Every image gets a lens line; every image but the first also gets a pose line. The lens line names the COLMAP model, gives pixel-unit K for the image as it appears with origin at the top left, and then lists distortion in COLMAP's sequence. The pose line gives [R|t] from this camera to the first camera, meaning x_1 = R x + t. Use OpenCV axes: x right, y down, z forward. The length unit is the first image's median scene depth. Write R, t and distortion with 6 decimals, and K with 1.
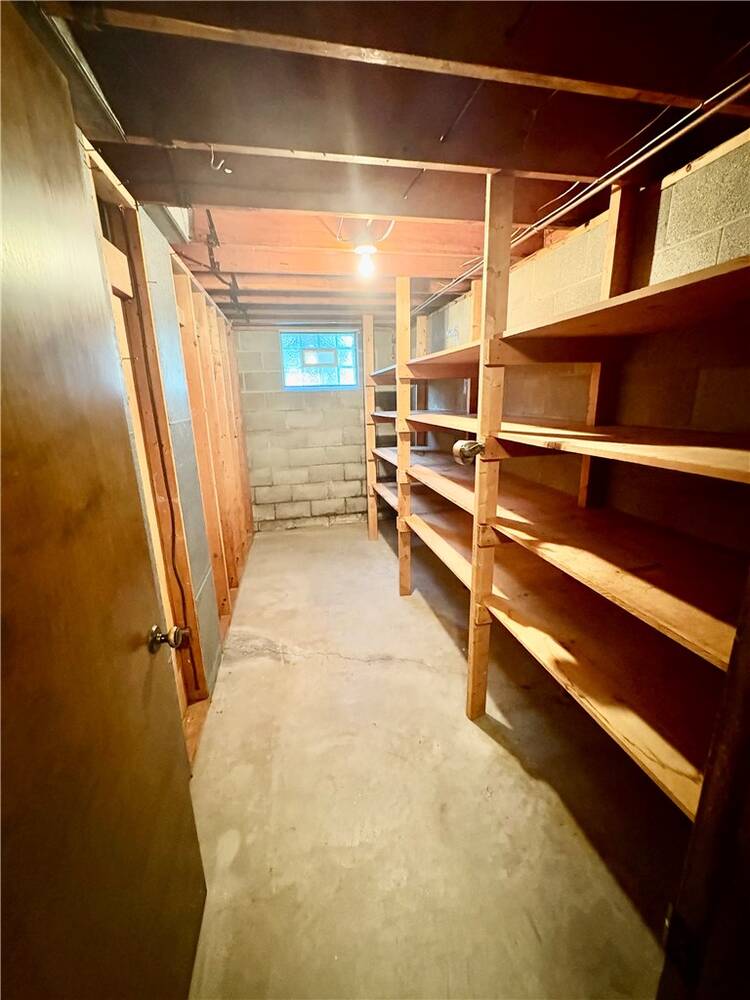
lens RADIAL K [[398.7, 0, 375.9], [0, 398.7, 503.2], [0, 0, 1]] dist [-0.000502, 0.000613]
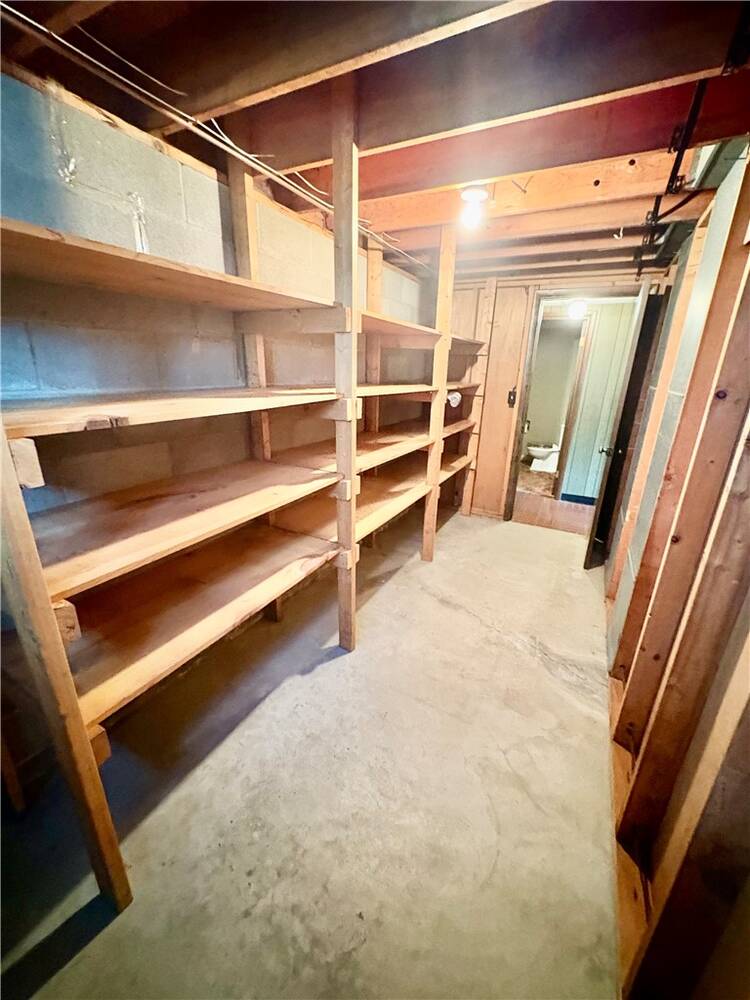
lens RADIAL K [[398.7, 0, 375.5], [0, 398.7, 497.5], [0, 0, 1]] dist [-0.000502, 0.000613]
pose [[-0.768102, -0.194082, 0.610207, -0.445503], [0.157879, 0.866138, 0.474215, -0.426446], [-0.620559, 0.460584, -0.634640, 1.657442]]
